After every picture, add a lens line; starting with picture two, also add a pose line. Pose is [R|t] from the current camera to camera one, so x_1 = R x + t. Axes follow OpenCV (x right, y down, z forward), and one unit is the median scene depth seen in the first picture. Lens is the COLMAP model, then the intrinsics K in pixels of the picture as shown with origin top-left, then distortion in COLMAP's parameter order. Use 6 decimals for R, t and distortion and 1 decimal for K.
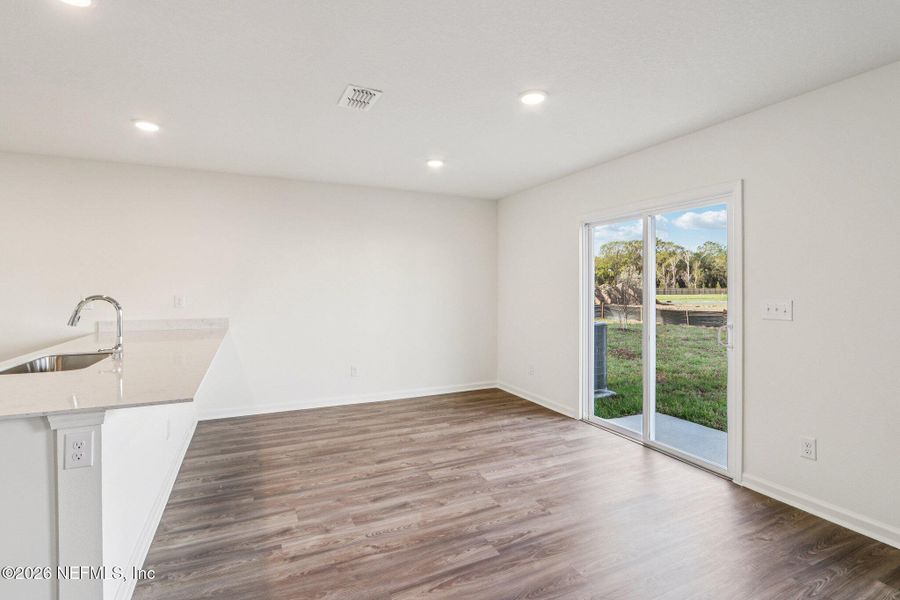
lens RADIAL K [[419.5, 0, 443.7], [0, 419.5, 281.5], [0, 0, 1]] dist [-0.025856, 0.005180]
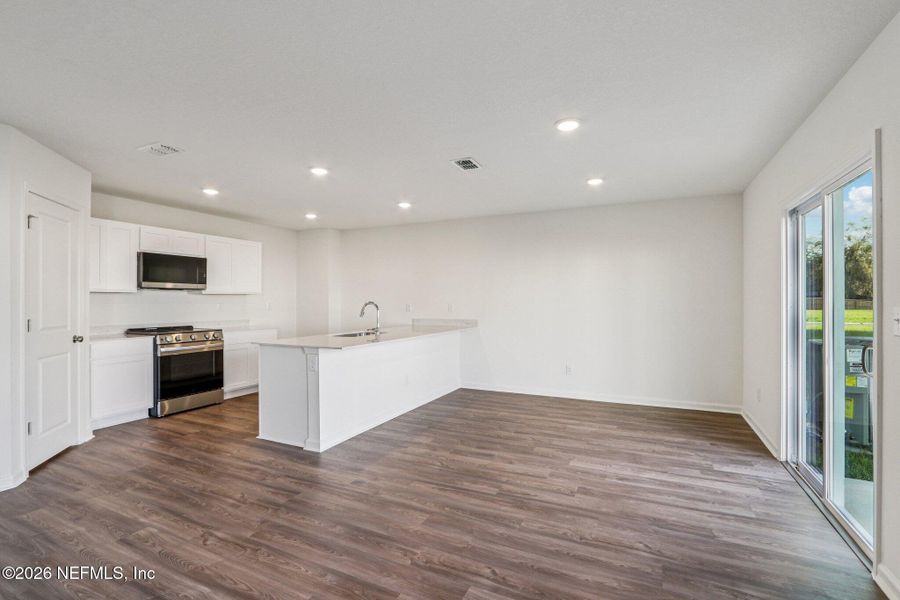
lens RADIAL K [[419.5, 0, 445.2], [0, 419.5, 296.3], [0, 0, 1]] dist [-0.025856, 0.005180]
pose [[0.627988, -0.011568, -0.778137, 0.846897], [0.016374, 0.999865, -0.001649, 0.016252], [0.778051, -0.011706, 0.628092, 0.032690]]
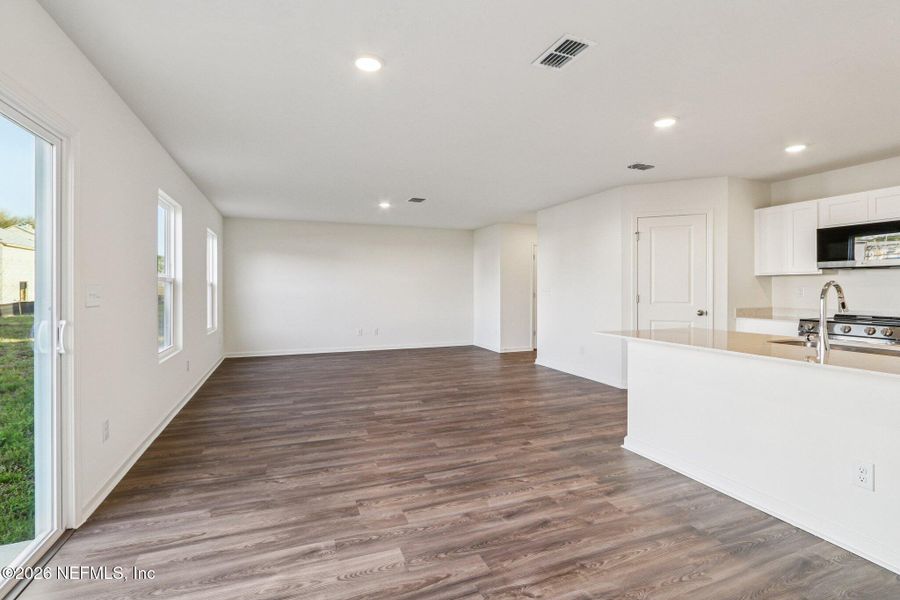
lens RADIAL K [[419.5, 0, 444.7], [0, 419.5, 288.3], [0, 0, 1]] dist [-0.025856, 0.005180]
pose [[-0.997642, -0.003567, 0.068535, -0.015884], [-0.004561, 0.999886, -0.014364, 0.060888], [-0.068476, -0.014643, -0.997545, 1.827689]]
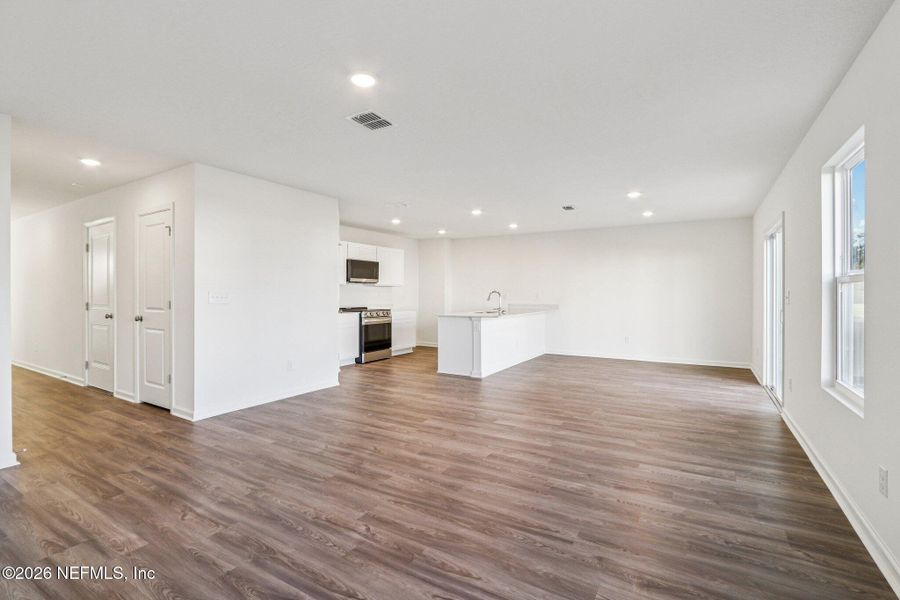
lens RADIAL K [[419.5, 0, 442.1], [0, 419.5, 294.0], [0, 0, 1]] dist [-0.025856, 0.005180]
pose [[0.546608, -0.001949, -0.837386, 1.369711], [0.013786, 0.999883, 0.006671, 0.027339], [0.837275, -0.015190, 0.546571, -0.893100]]
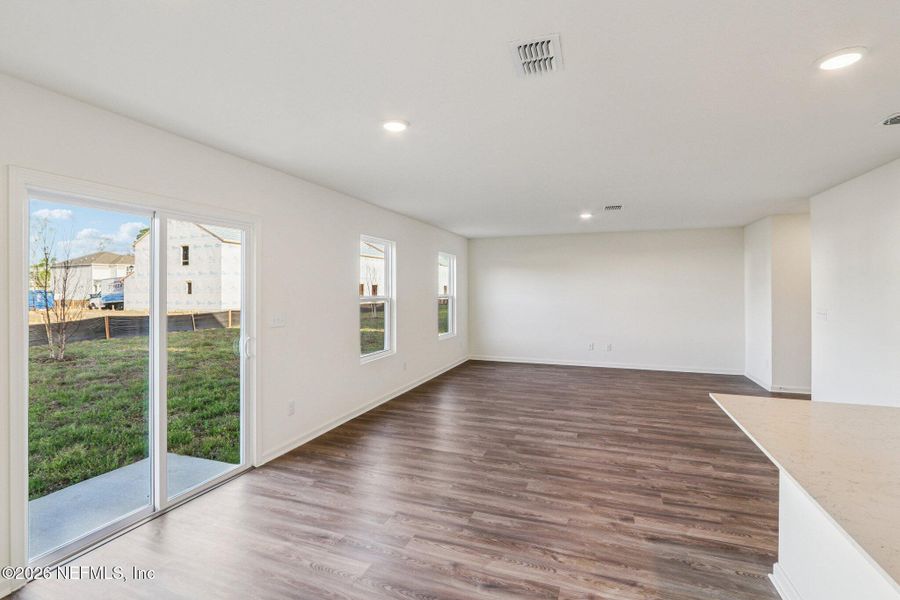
lens RADIAL K [[419.5, 0, 445.3], [0, 419.5, 288.6], [0, 0, 1]] dist [-0.025856, 0.005180]
pose [[-0.697758, -0.001964, 0.716331, -0.585248], [-0.011045, 0.999907, -0.008017, -0.032137], [-0.716249, -0.013506, -0.697714, 1.564398]]
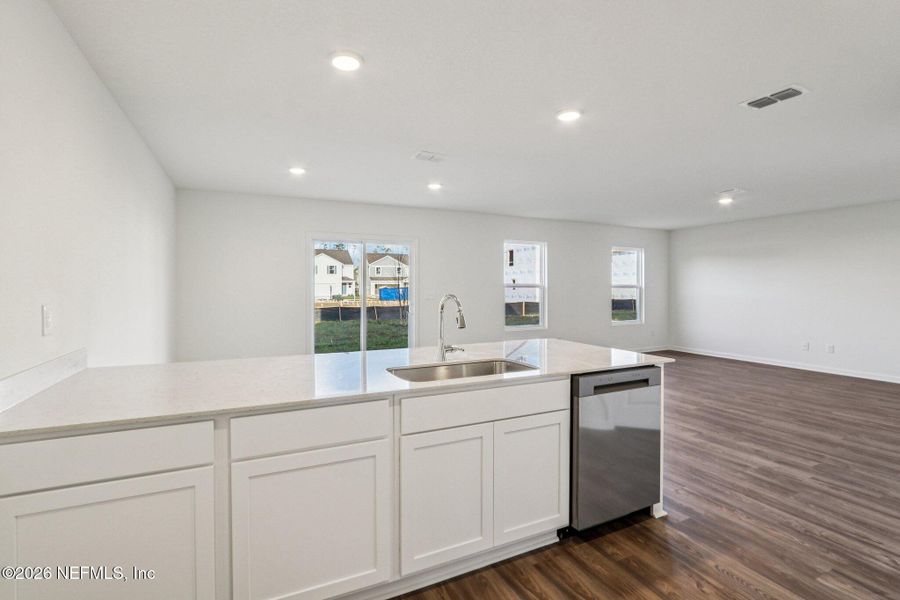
lens RADIAL K [[419.5, 0, 446.1], [0, 419.5, 290.4], [0, 0, 1]] dist [-0.025856, 0.005180]
pose [[-0.011318, -0.012083, 0.999863, -1.634360], [-0.015144, 0.999814, 0.011911, 0.011003], [-0.999821, -0.015007, -0.011499, 0.936069]]
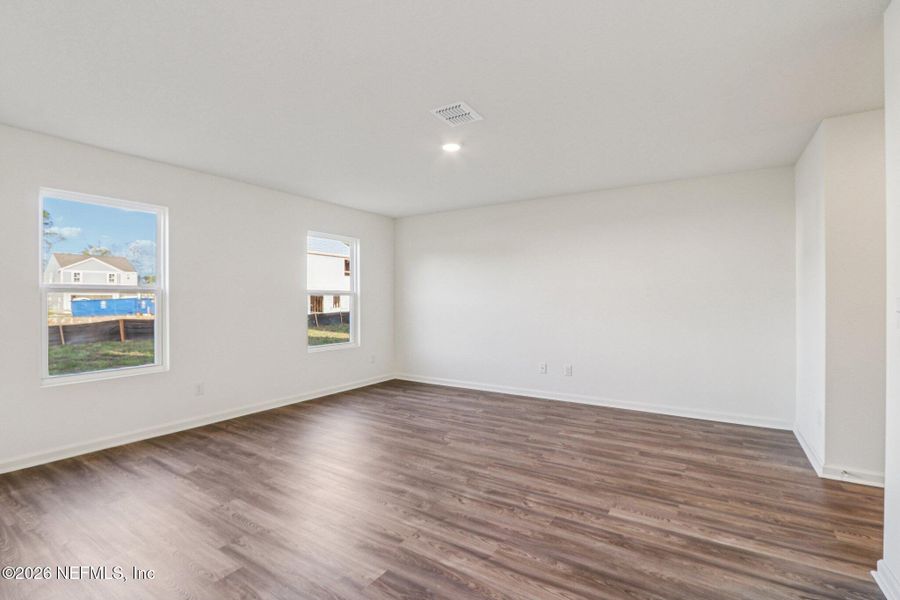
lens RADIAL K [[419.5, 0, 447.9], [0, 419.5, 297.3], [0, 0, 1]] dist [-0.025856, 0.005180]
pose [[-0.532395, -0.001553, 0.846495, -0.608773], [-0.012956, 0.999896, -0.006313, 0.026719], [-0.846397, -0.014328, -0.532360, 0.173170]]
